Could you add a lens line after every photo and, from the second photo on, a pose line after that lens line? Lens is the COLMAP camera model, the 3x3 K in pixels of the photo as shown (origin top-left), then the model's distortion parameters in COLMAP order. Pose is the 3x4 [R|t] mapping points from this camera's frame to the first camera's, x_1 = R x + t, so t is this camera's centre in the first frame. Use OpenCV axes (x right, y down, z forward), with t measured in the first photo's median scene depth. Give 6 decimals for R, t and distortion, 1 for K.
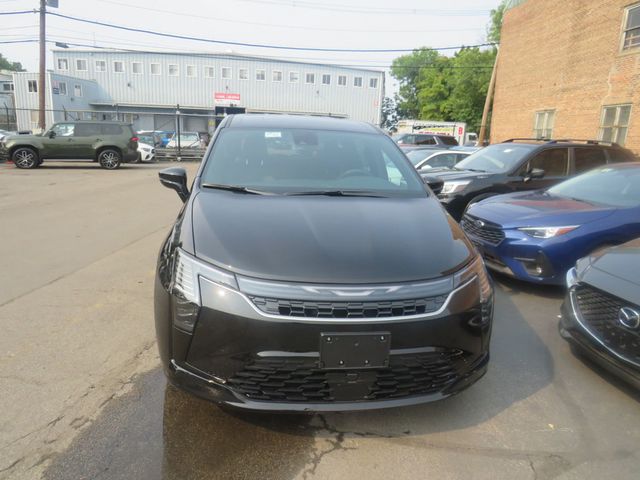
lens RADIAL K [[464.6, 0, 294.6], [0, 464.6, 240.2], [0, 0, 1]] dist [-0.051538, 0.040281]
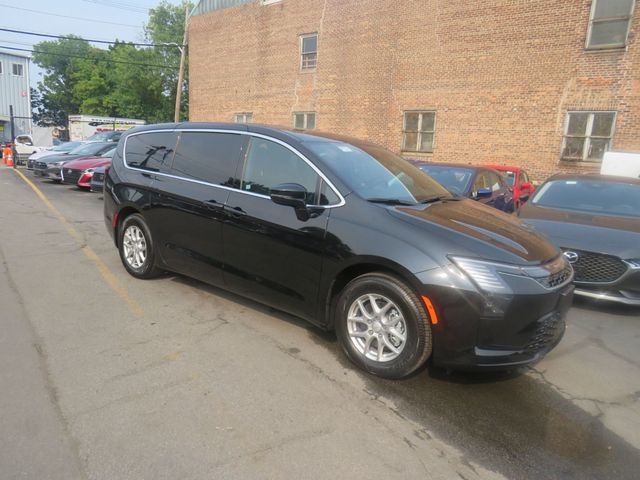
lens RADIAL K [[464.6, 0, 309.2], [0, 464.6, 247.4], [0, 0, 1]] dist [-0.051538, 0.040281]
pose [[0.739542, -0.141978, 0.657967, -0.134156], [0.126468, 0.989401, 0.071348, -0.013936], [-0.661123, 0.030447, 0.749659, 0.038424]]
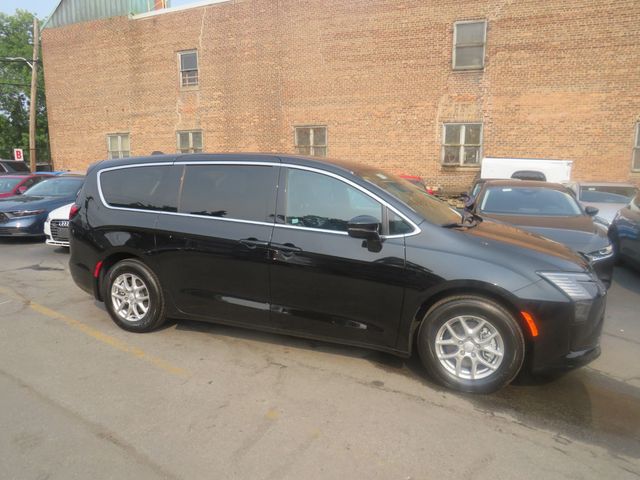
lens RADIAL K [[464.6, 0, 314.1], [0, 464.6, 245.0], [0, 0, 1]] dist [-0.051538, 0.040281]
pose [[0.501598, -0.183036, 0.845516, -0.170753], [0.206665, 0.974416, 0.088337, -0.031133], [-0.840053, 0.130429, 0.526592, 0.088872]]
